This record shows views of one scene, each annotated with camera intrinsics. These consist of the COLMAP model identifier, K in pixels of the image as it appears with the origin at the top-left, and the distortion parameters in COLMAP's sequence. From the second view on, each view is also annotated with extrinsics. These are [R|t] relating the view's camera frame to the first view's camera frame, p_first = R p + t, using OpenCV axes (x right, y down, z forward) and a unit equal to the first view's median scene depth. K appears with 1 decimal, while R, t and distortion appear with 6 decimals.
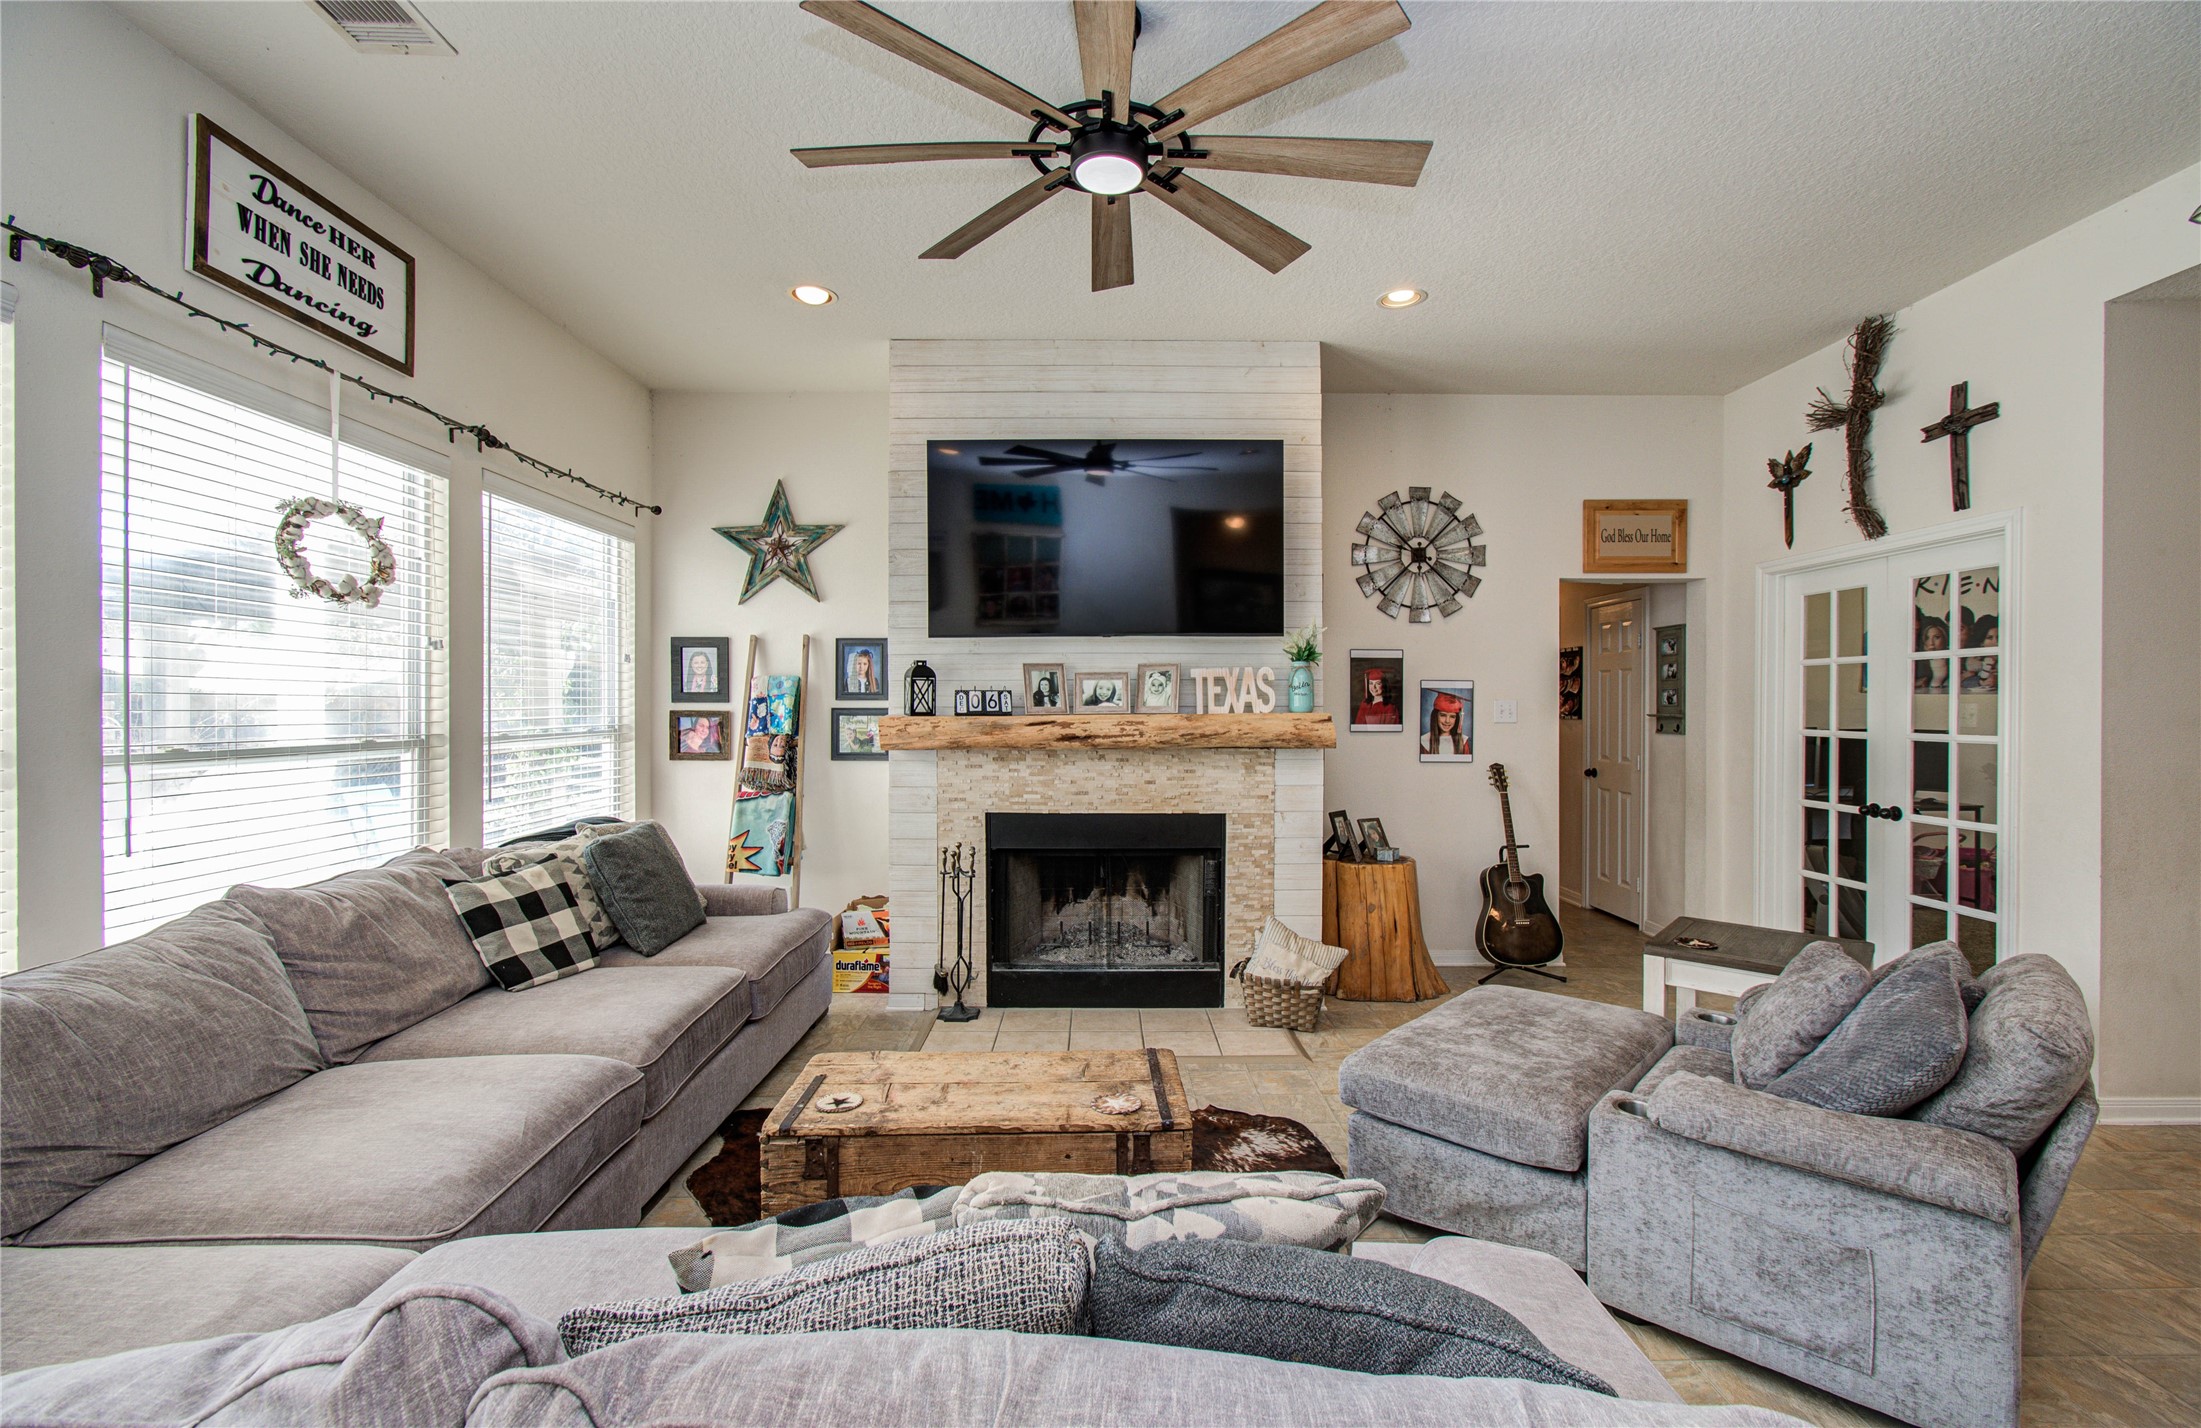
lens RADIAL K [[957.8, 0, 1095.2], [0, 957.8, 705.1], [0, 0, 1]] dist [-0.001430, 0.003026]
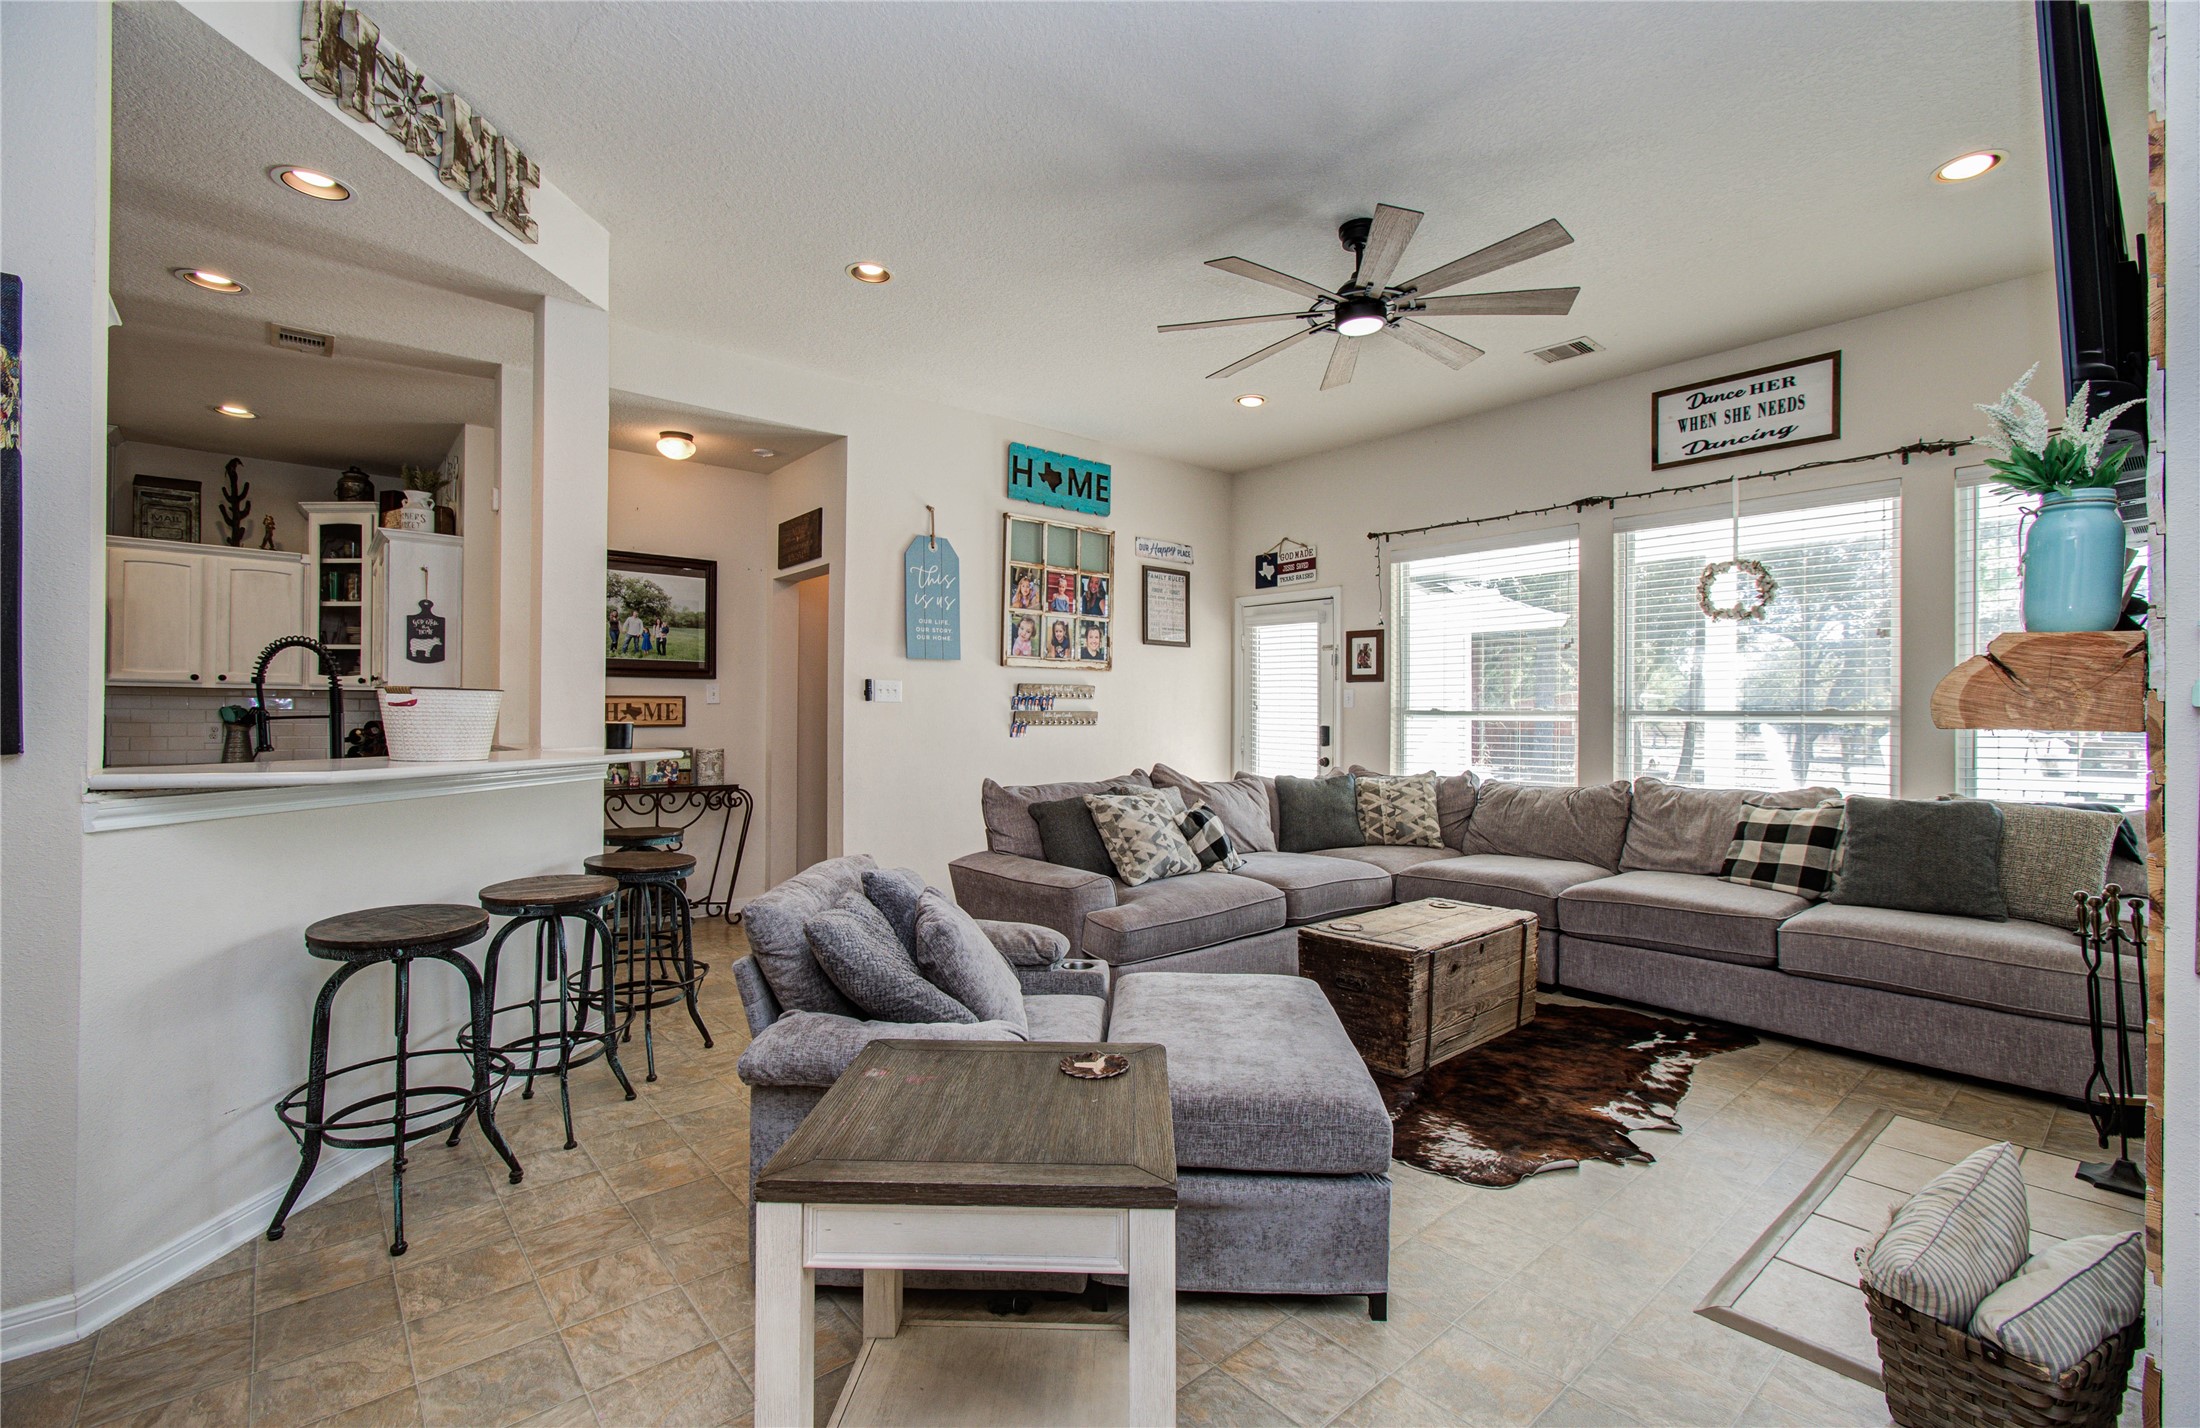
lens RADIAL K [[957.3, 0, 1086.8], [0, 957.3, 720.3], [0, 0, 1]] dist [-0.001430, 0.003026]
pose [[-0.772353, -0.004463, -0.635178, 1.081027], [-0.008735, 0.999955, 0.003595, 0.061784], [0.635133, 0.008325, -0.772358, 1.562416]]
